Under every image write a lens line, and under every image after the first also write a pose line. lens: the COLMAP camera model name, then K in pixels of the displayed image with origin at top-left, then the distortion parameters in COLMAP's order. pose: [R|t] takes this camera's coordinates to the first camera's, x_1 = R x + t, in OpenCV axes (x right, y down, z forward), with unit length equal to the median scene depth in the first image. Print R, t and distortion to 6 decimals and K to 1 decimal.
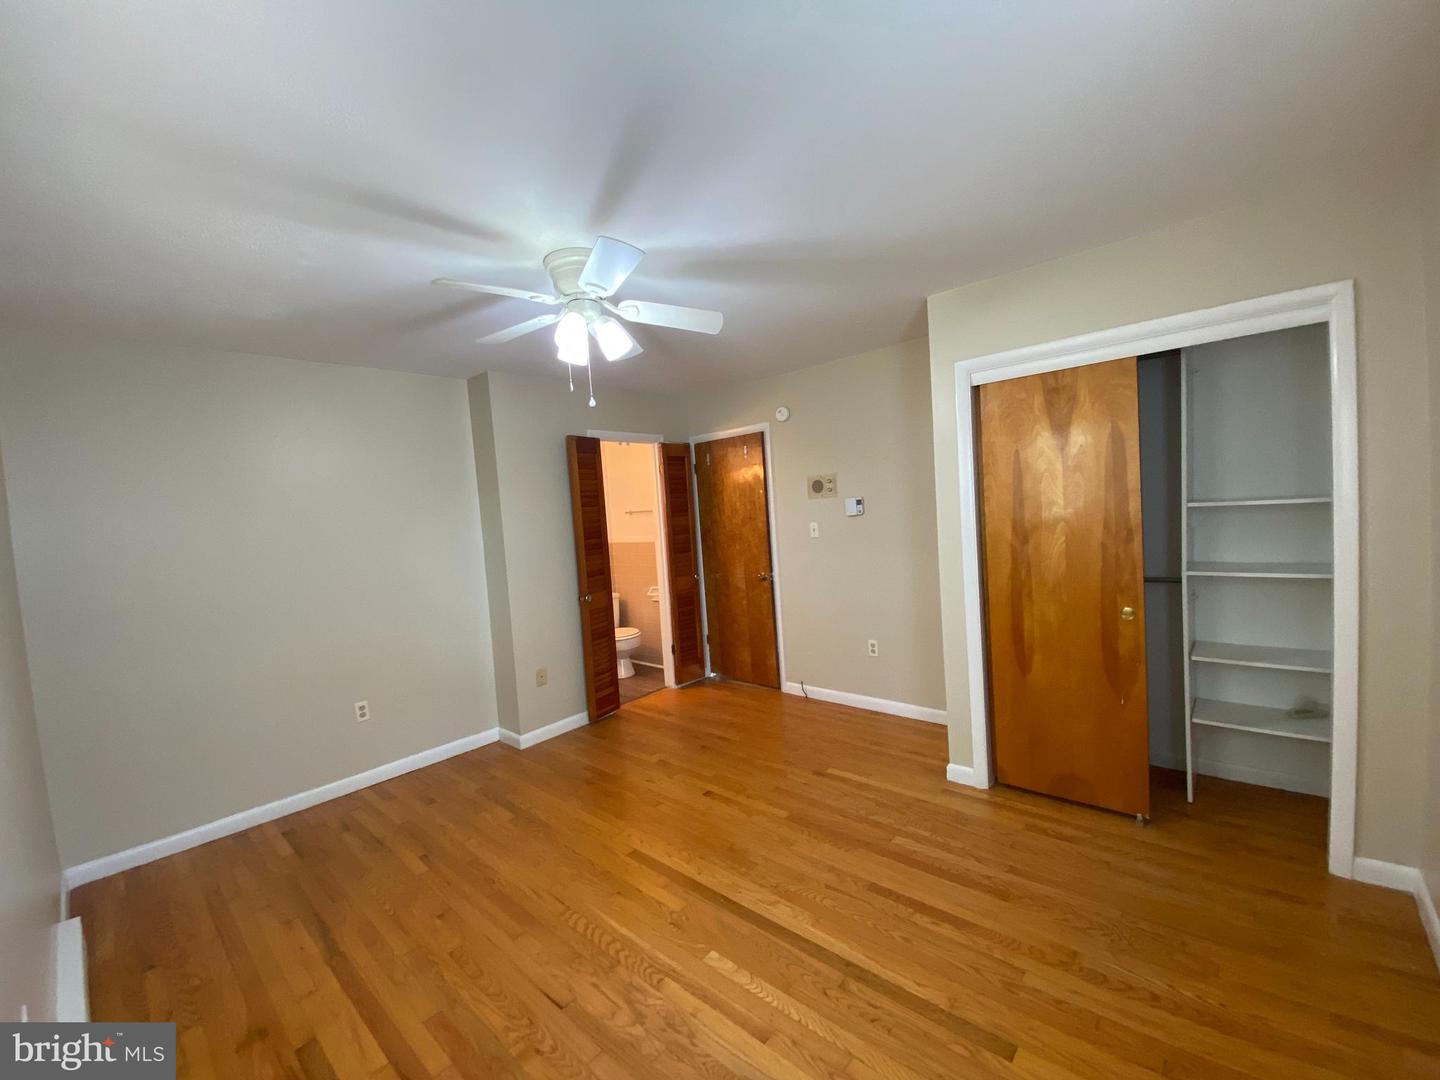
lens RADIAL K [[600.8, 0, 729.3], [0, 600.8, 542.6], [0, 0, 1]] dist [0.020216, -0.000145]
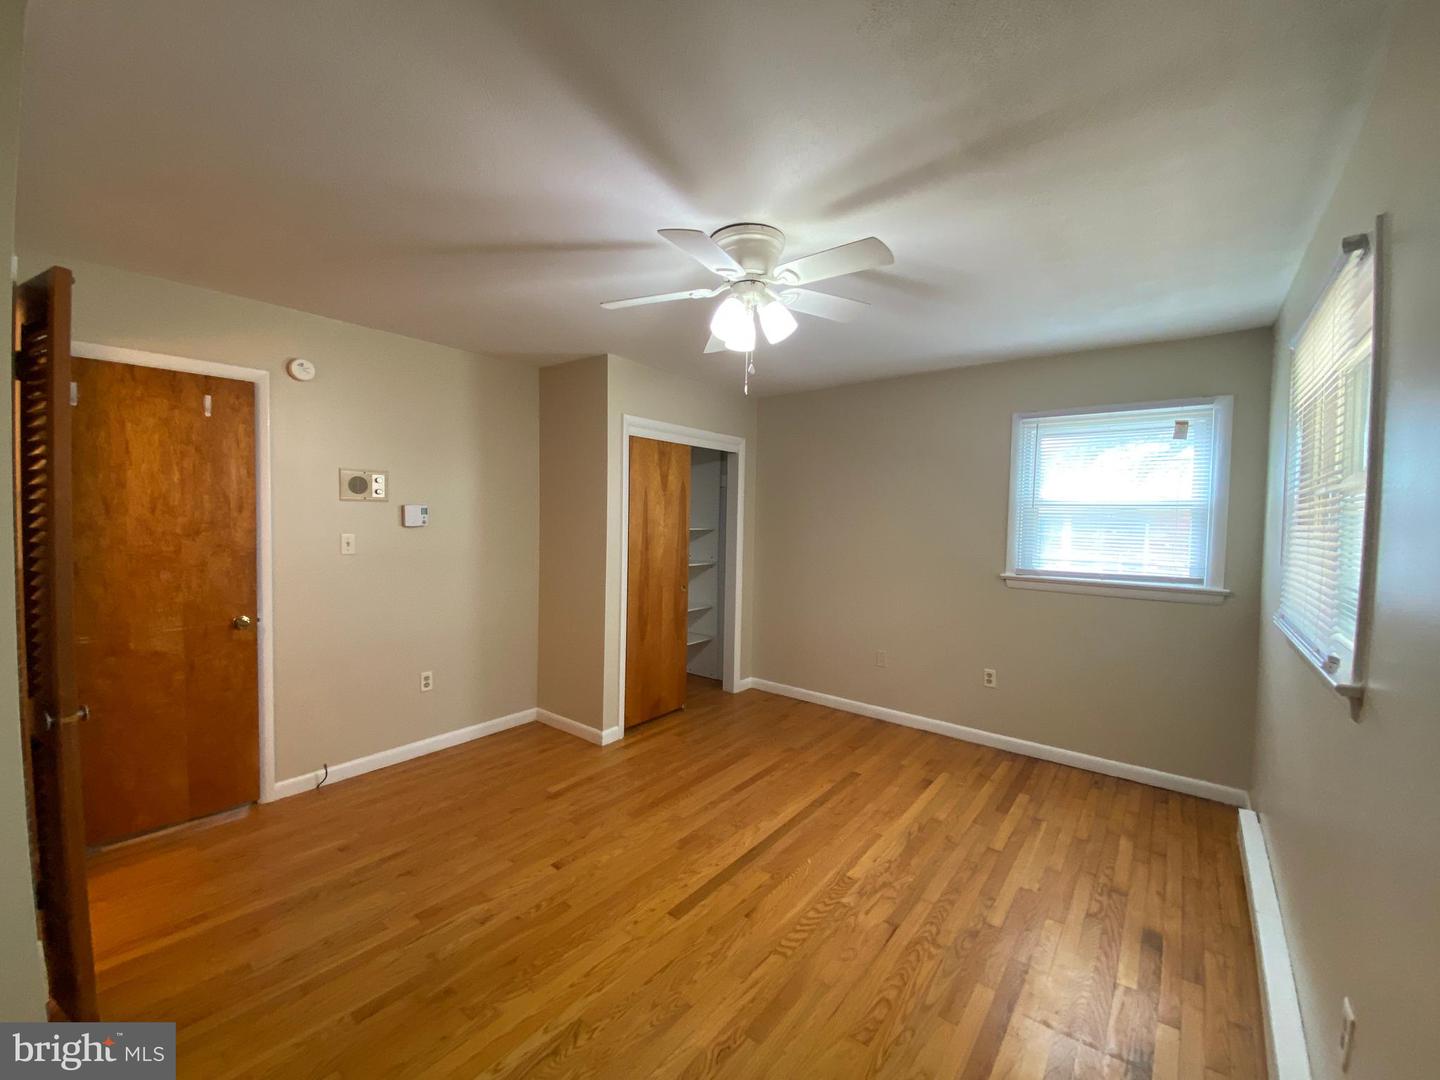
lens RADIAL K [[589.0, 0, 720.0], [0, 589.0, 540.0], [0, 0, 1]] dist [0.050628, -0.000042]
pose [[-0.067270, 0.022689, 0.997477, -0.947729], [0.042762, 0.998888, -0.019837, 0.012038], [-0.996818, 0.041320, -0.068165, 0.913685]]
